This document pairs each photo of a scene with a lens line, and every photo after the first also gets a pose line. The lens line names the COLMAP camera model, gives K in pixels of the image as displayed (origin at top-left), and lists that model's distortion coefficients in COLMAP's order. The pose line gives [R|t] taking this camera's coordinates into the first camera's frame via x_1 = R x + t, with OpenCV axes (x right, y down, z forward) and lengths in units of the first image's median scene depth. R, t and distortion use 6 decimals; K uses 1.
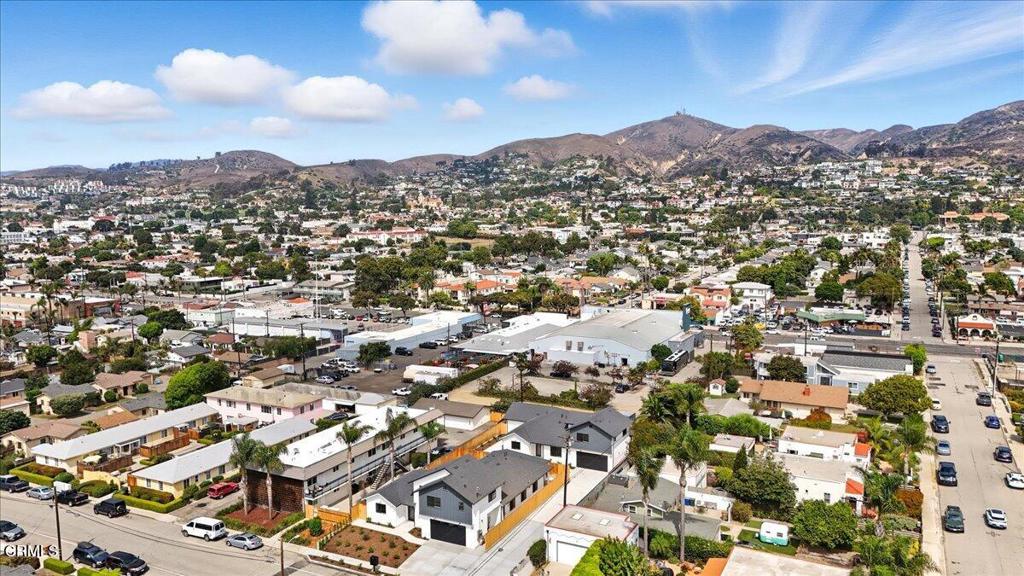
lens RADIAL K [[755.6, 0, 512.0], [0, 755.6, 288.0], [0, 0, 1]] dist [0.089042, -0.092460]
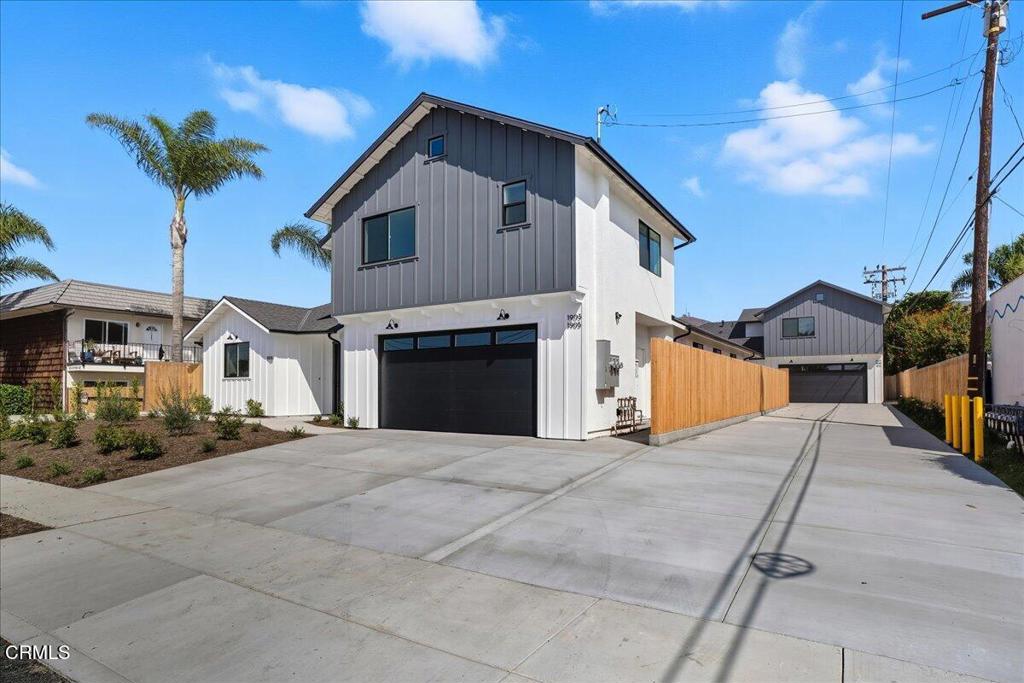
lens RADIAL K [[542.5, 0, 508.4], [0, 542.5, 386.9], [0, 0, 1]] dist [-0.002125, -0.000298]
pose [[0.995619, 0.010135, -0.092957, -0.031126], [-0.021098, 0.992822, -0.117727, 0.196588], [0.091097, 0.119172, 0.988686, 0.493603]]
